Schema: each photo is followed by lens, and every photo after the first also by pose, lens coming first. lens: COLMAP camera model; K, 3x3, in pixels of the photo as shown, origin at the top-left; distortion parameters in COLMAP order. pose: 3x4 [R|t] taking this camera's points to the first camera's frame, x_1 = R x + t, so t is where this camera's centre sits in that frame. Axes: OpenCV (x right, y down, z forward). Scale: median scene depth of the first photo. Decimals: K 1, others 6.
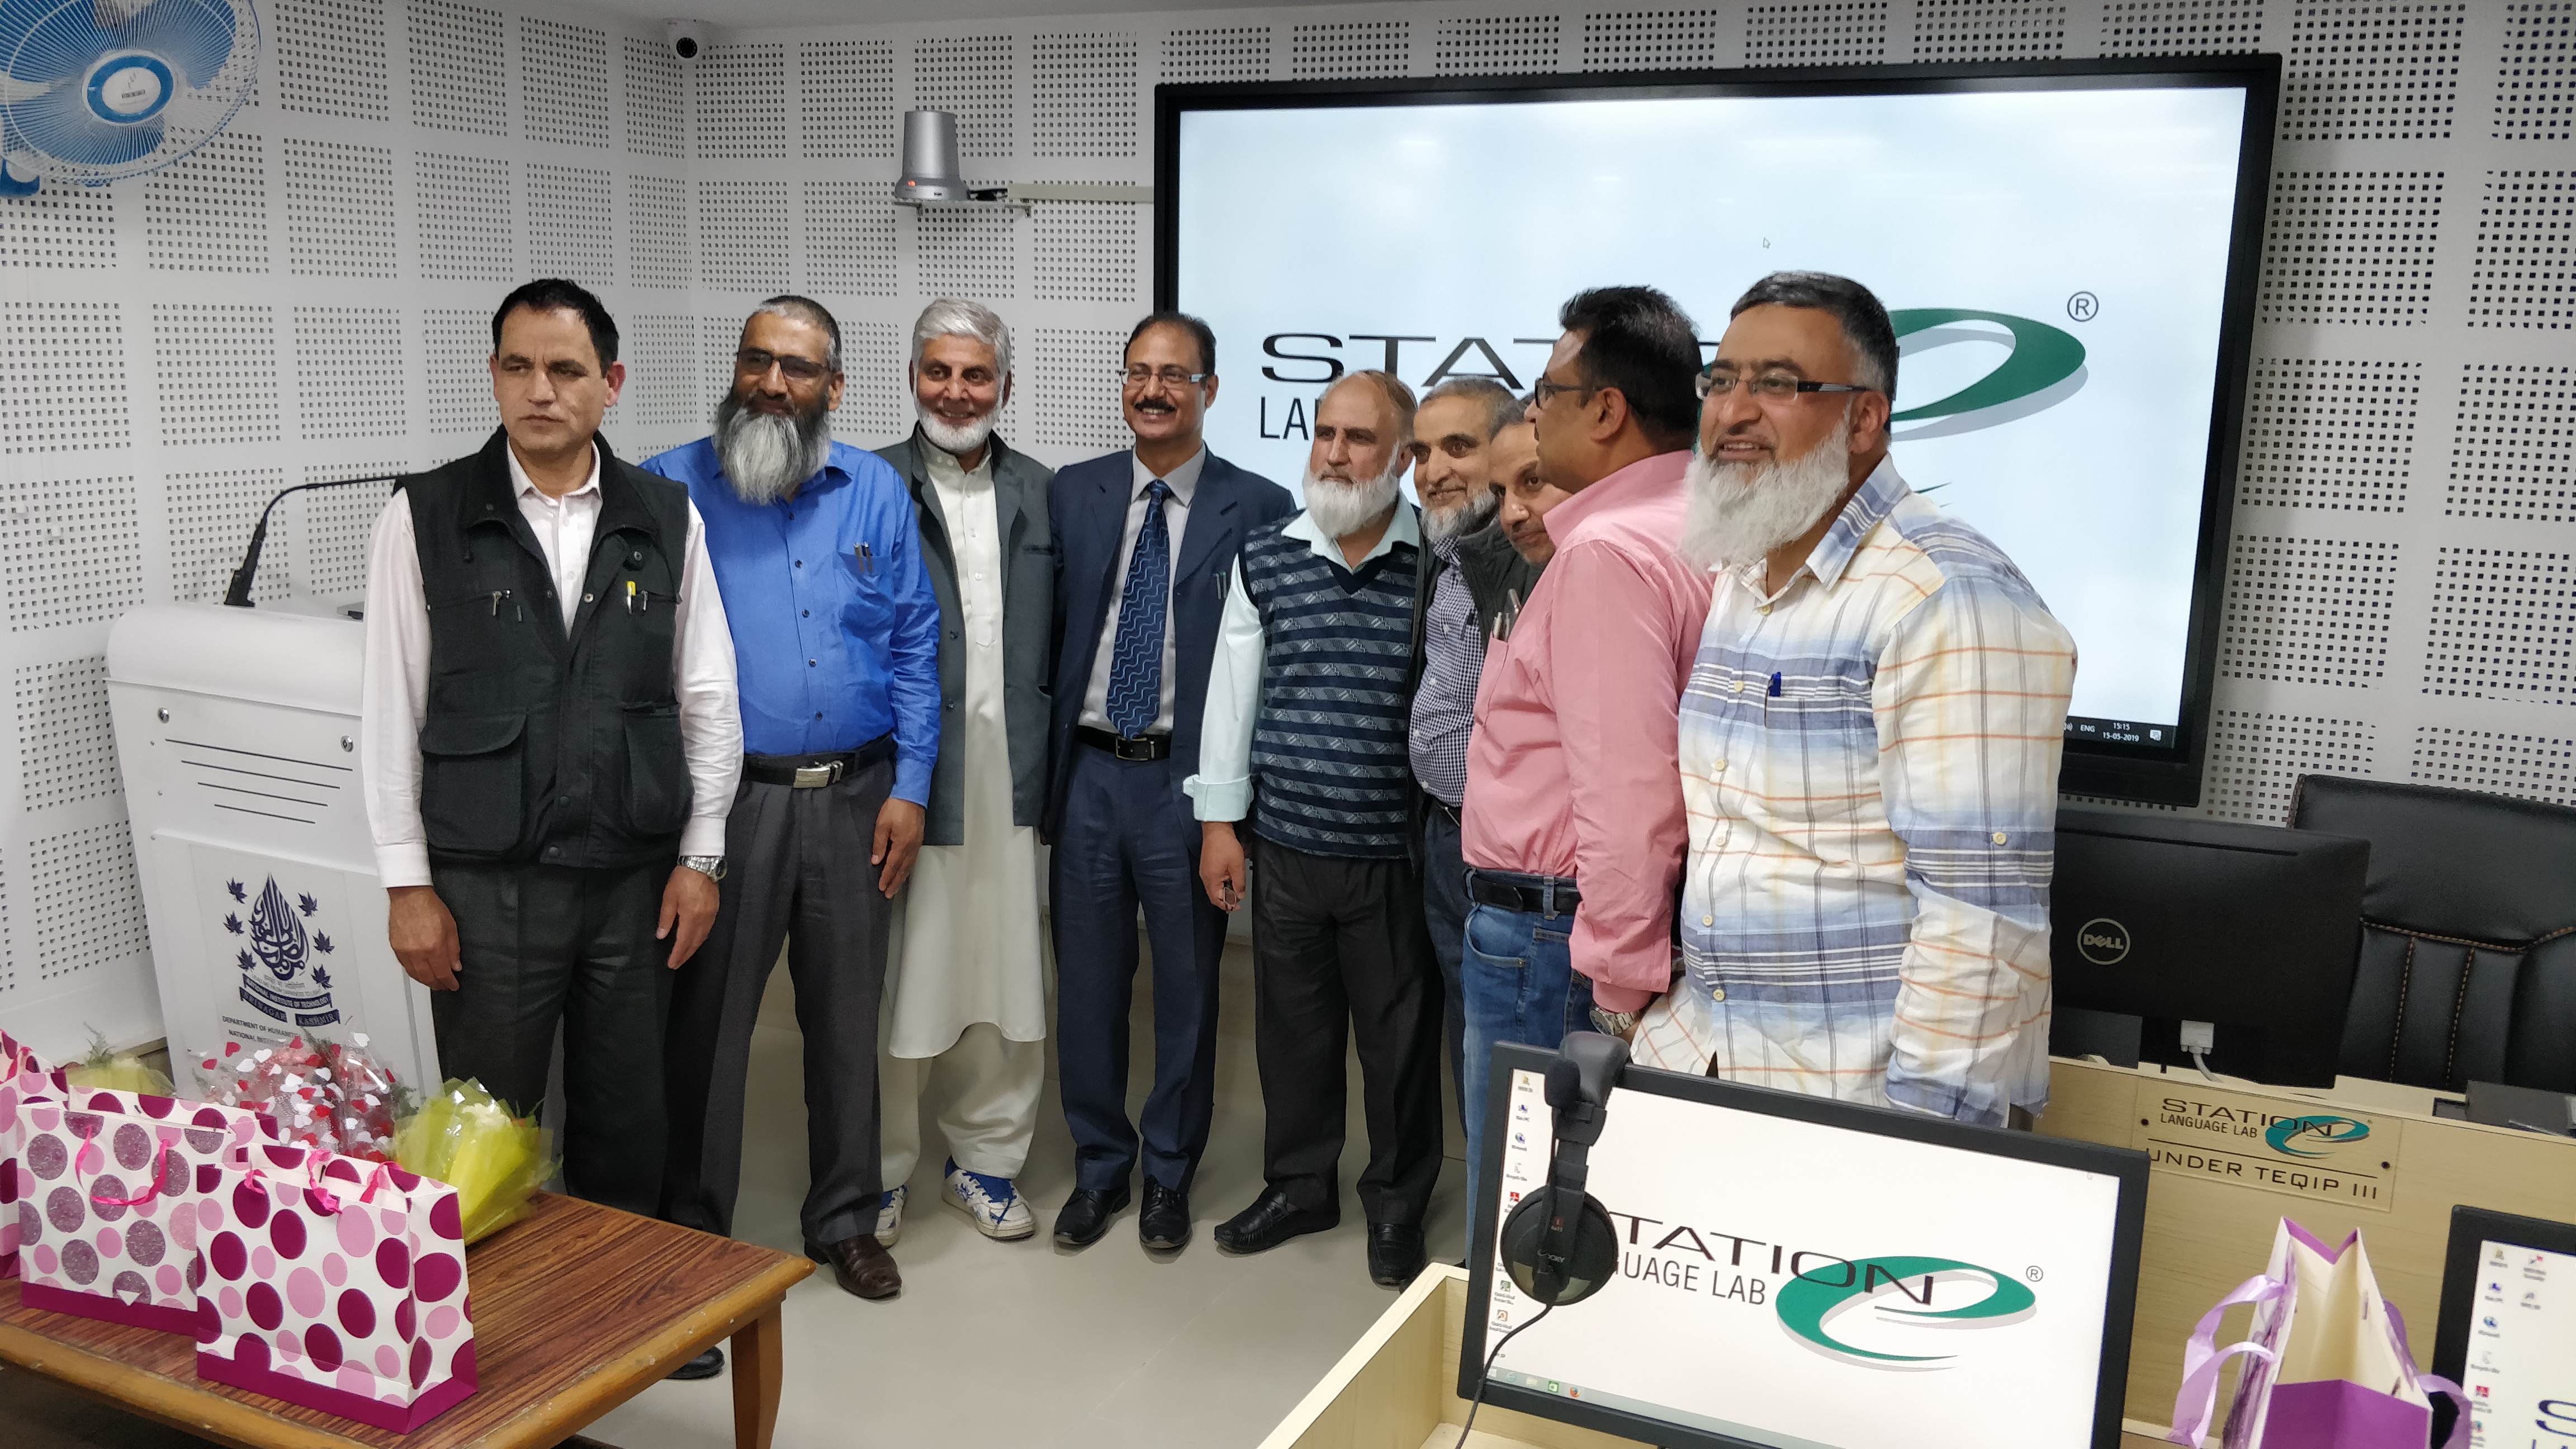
lens RADIAL K [[2090.7, 0, 1266.1], [0, 2090.7, 711.4], [0, 0, 1]] dist [0.036094, -0.071970]
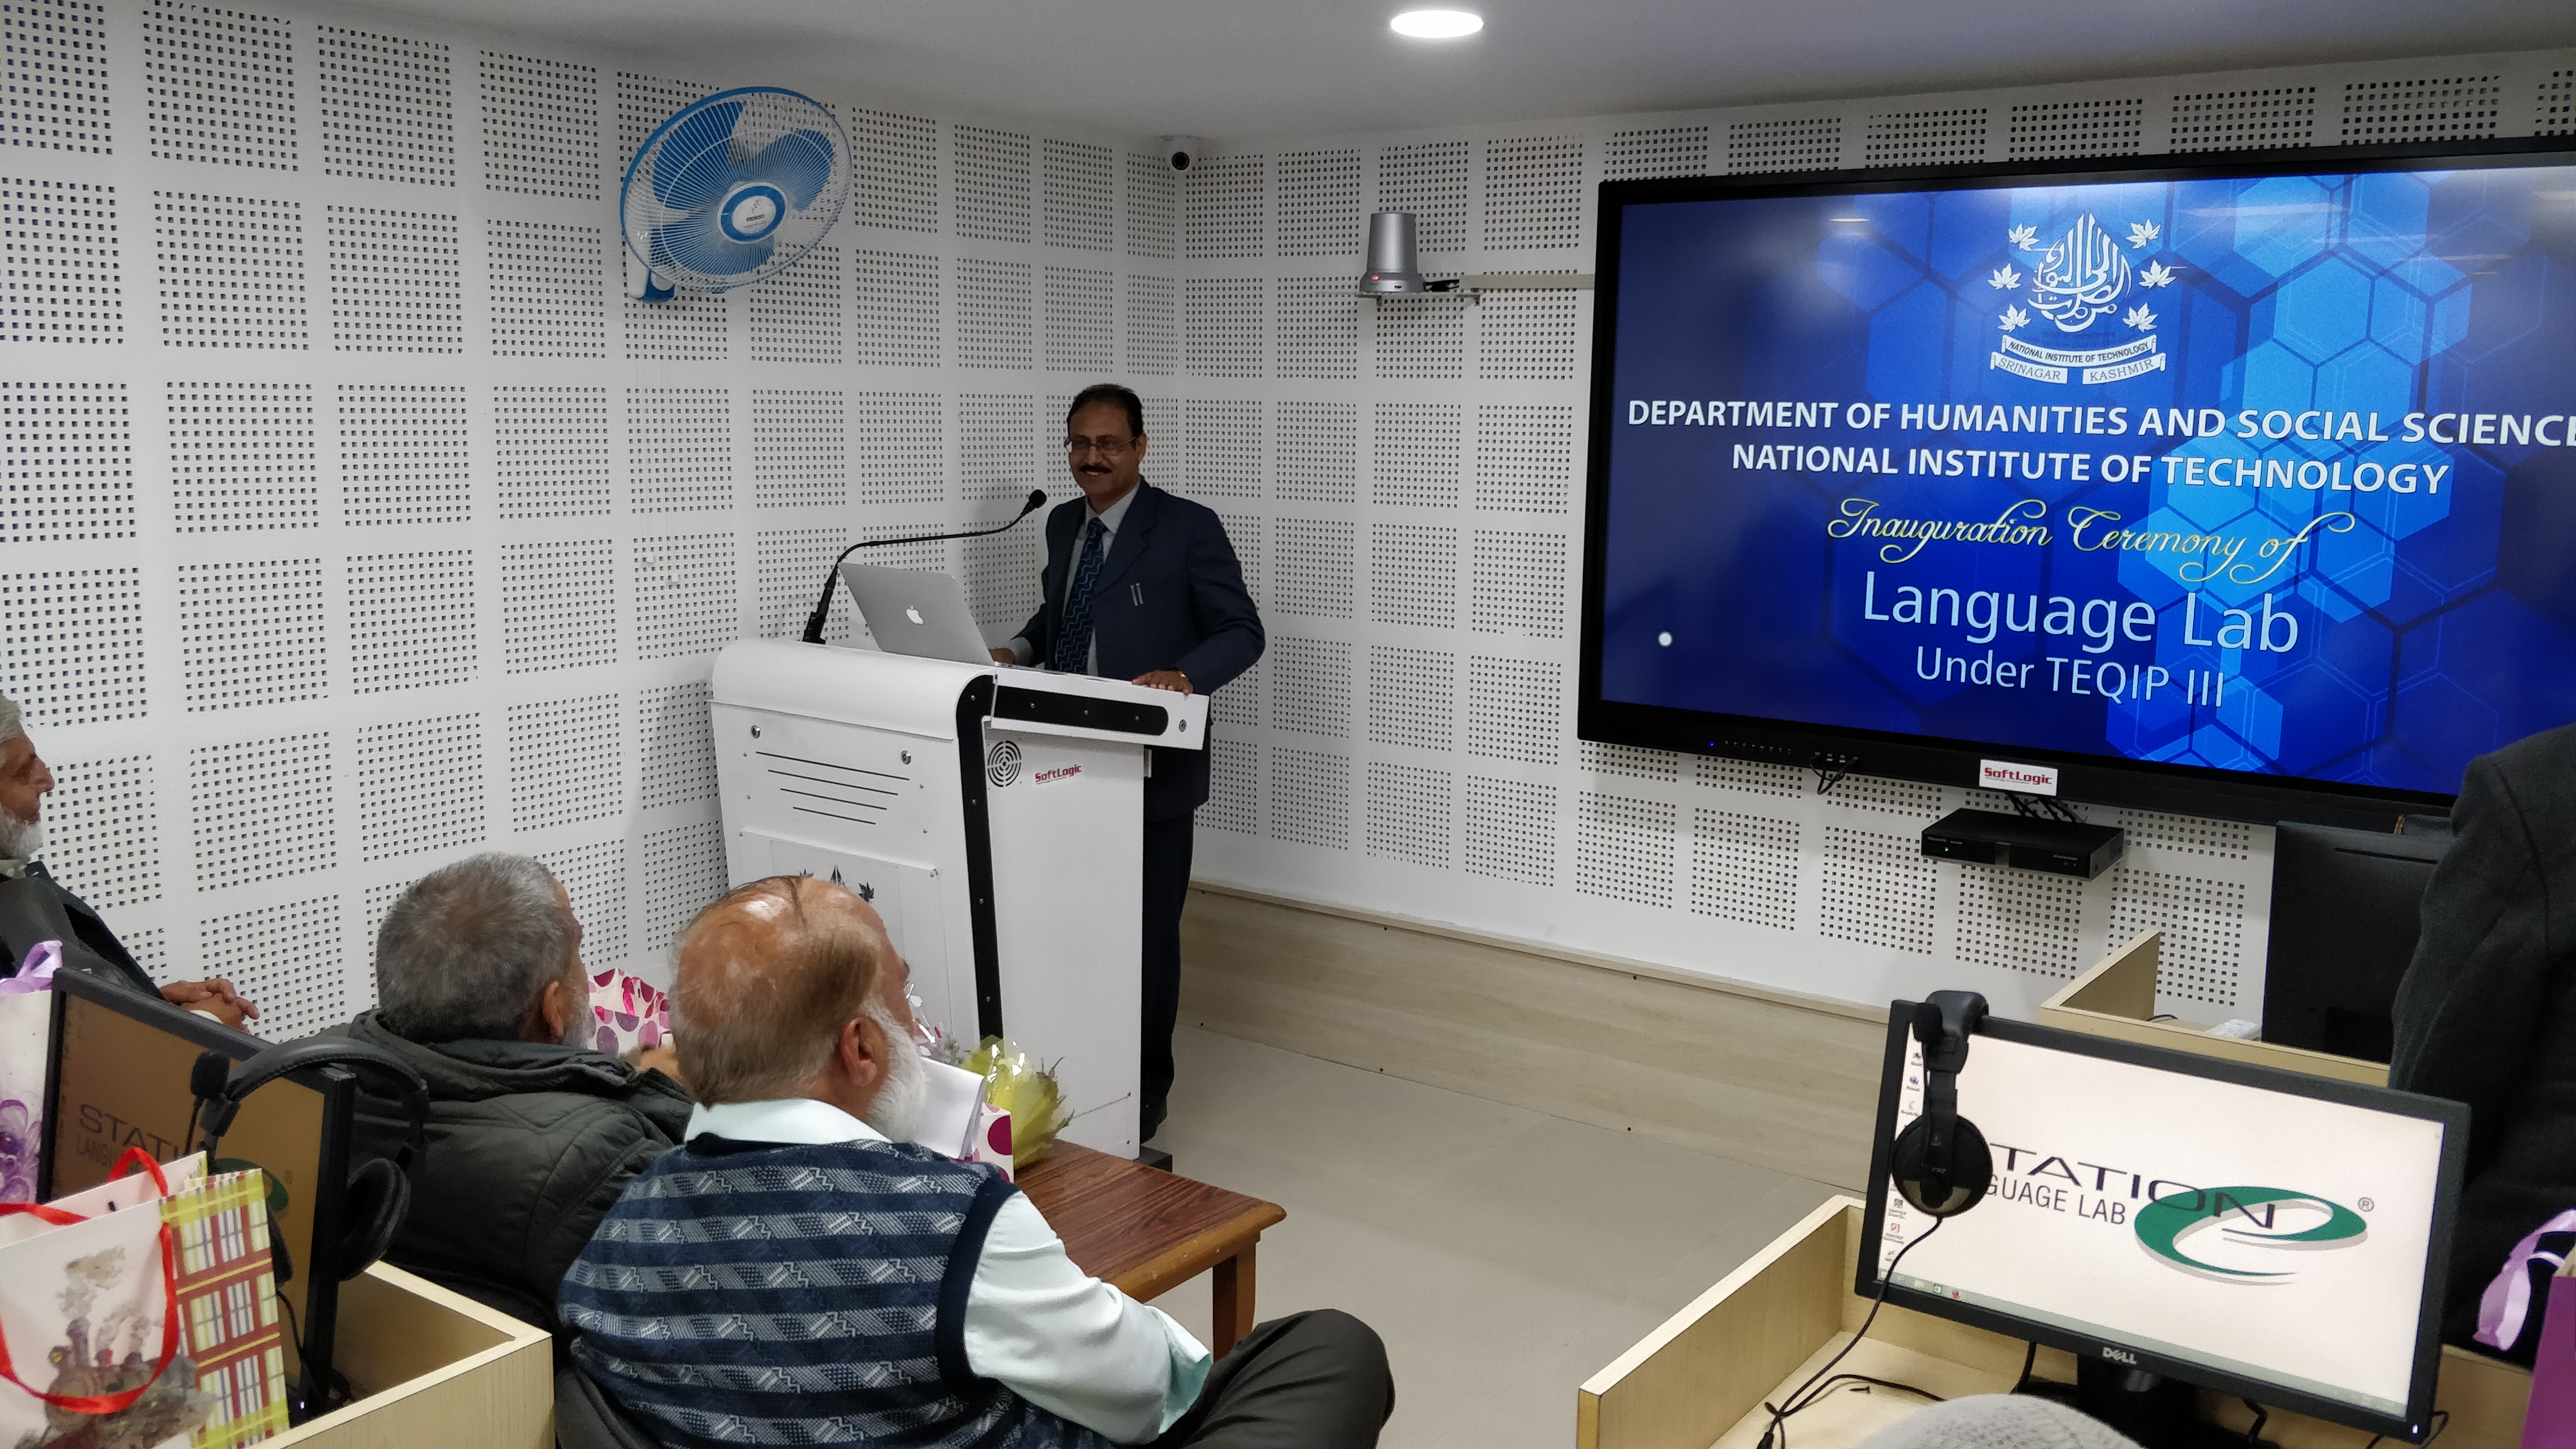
lens RADIAL K [[2081.0, 0, 1282.6], [0, 2081.0, 726.3], [0, 0, 1]] dist [0.059556, -0.083311]
pose [[0.982258, 0.022503, -0.186178, -0.006795], [-0.027444, 0.999335, -0.024006, 0.019616], [0.185514, 0.028689, 0.982223, -0.118122]]
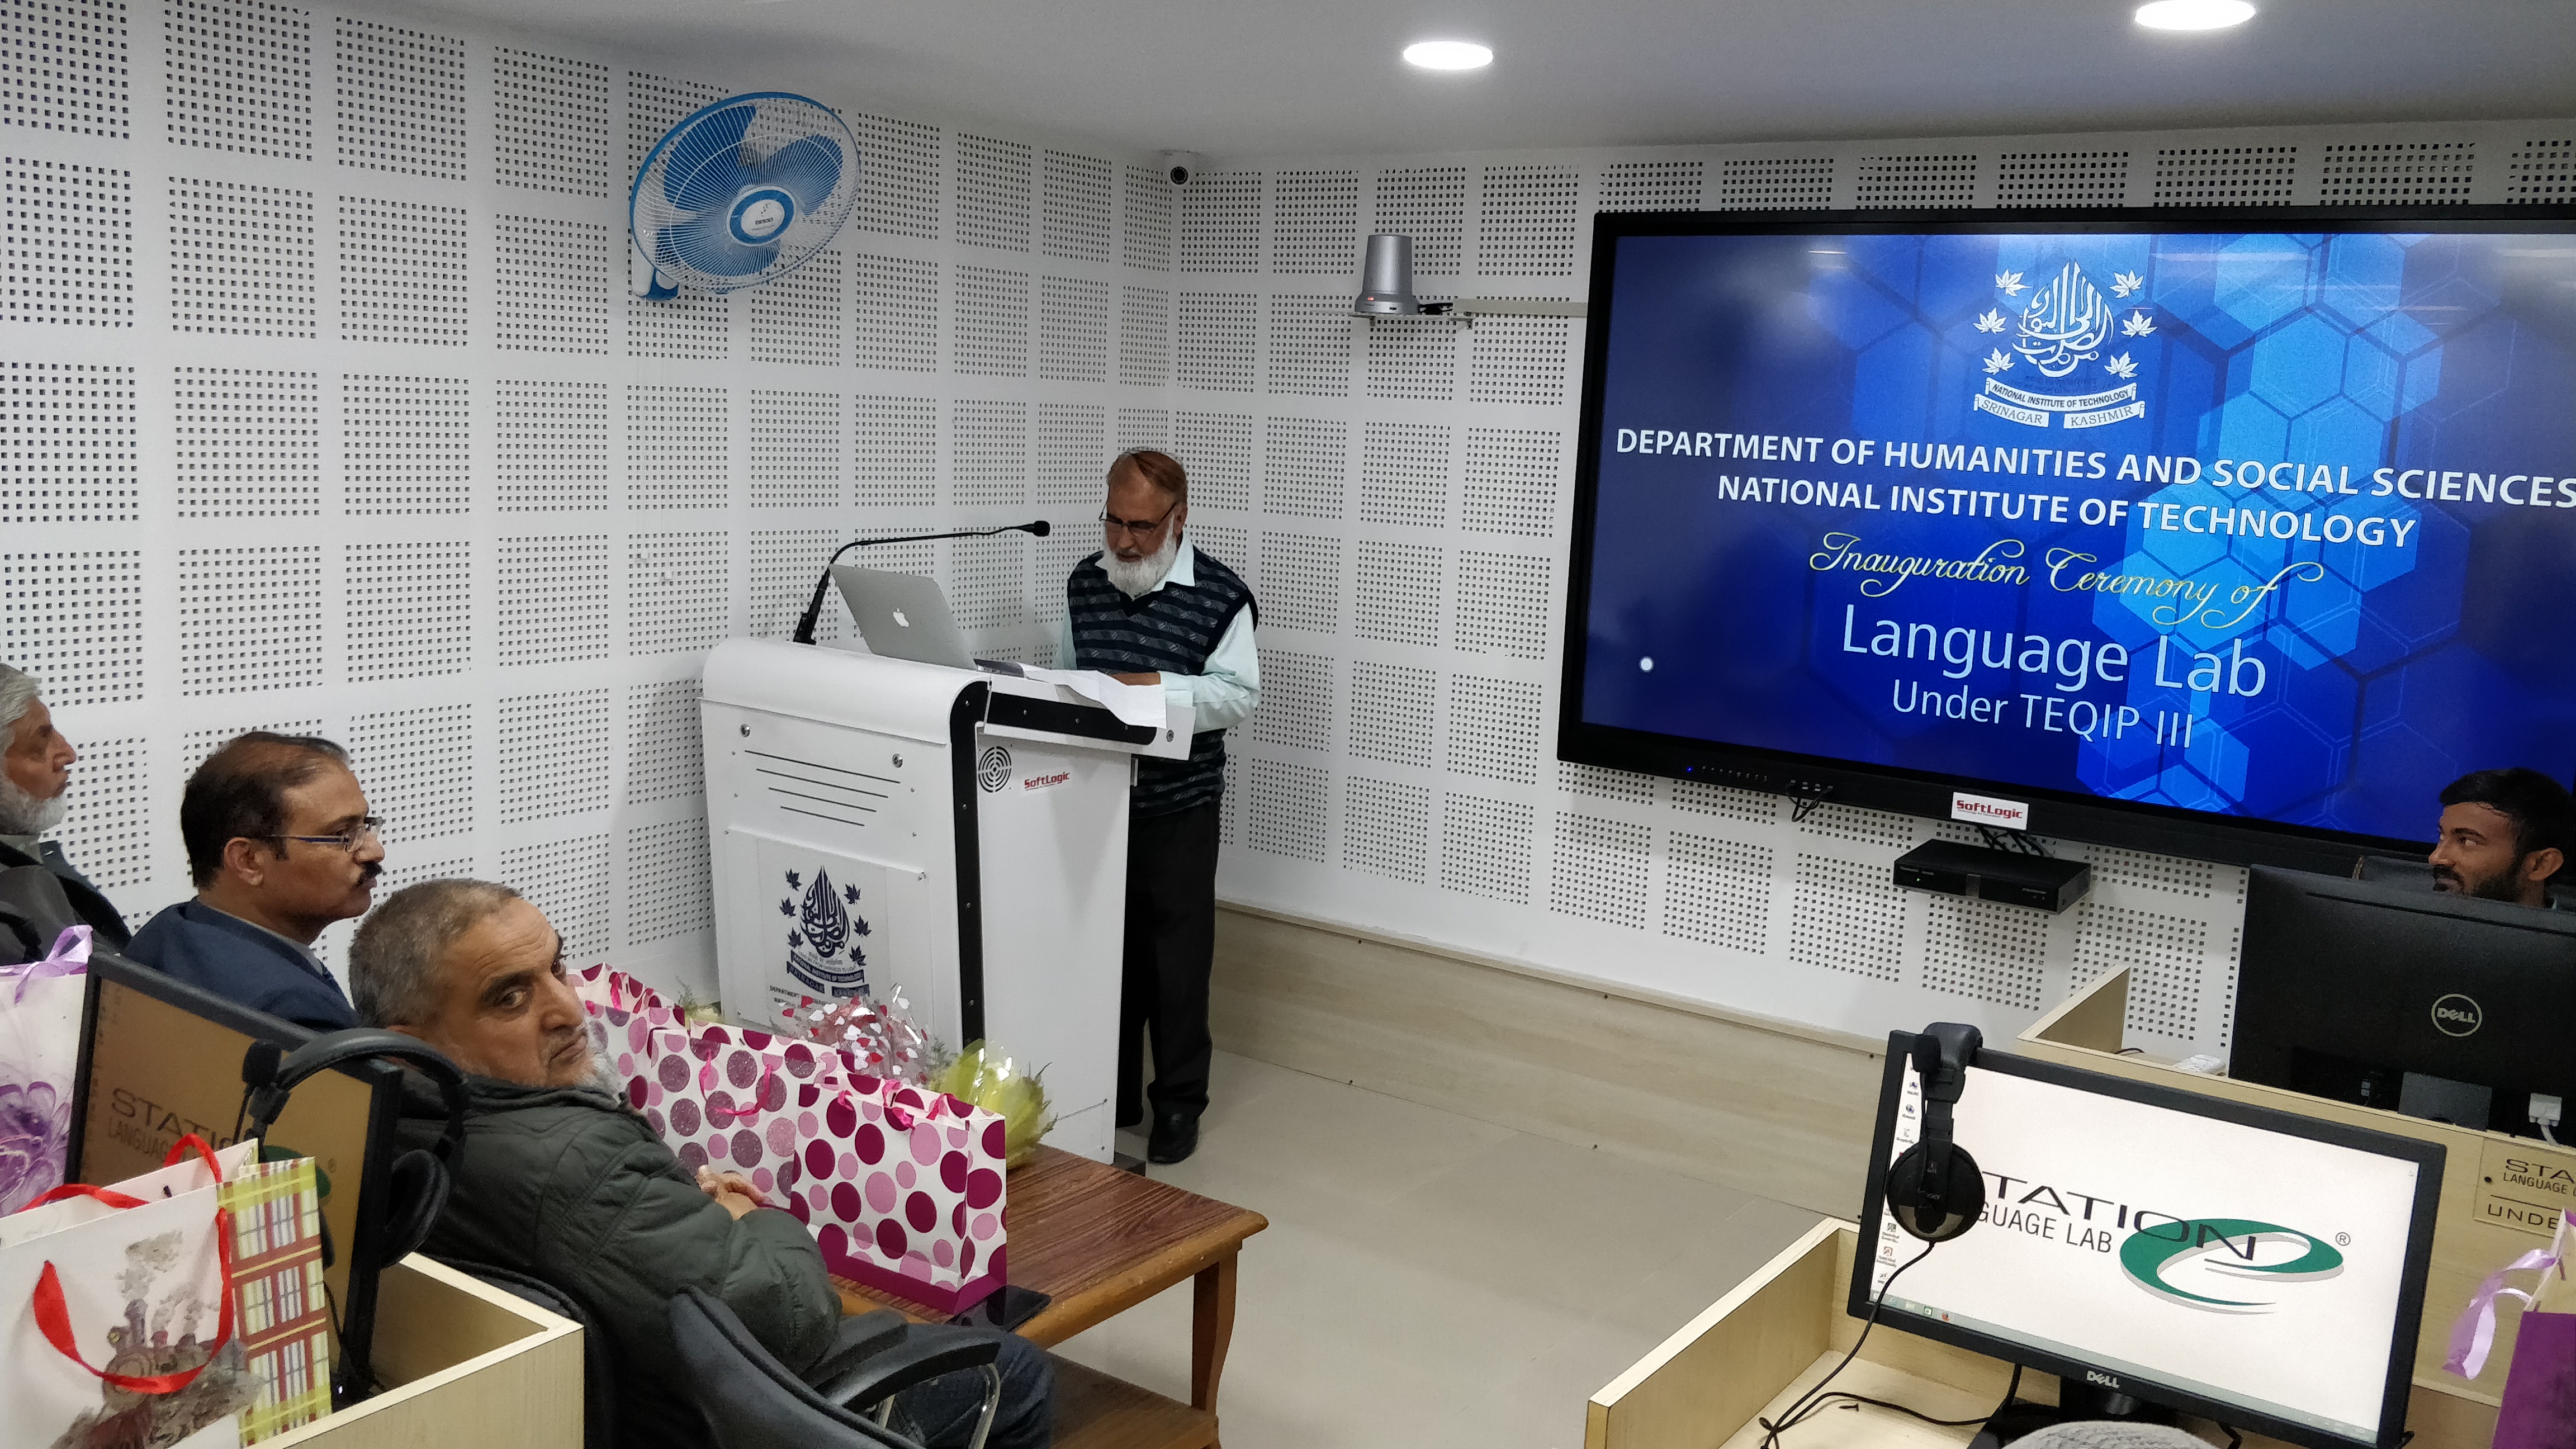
lens RADIAL K [[2083.2, 0, 1288.0], [0, 2083.2, 724.5], [0, 0, 1]] dist [0.059446, -0.097006]
pose [[0.985518, 0.049996, -0.162031, -0.023870], [-0.055485, 0.998023, -0.029526, 0.016959], [0.160235, 0.038088, 0.986344, -0.135885]]
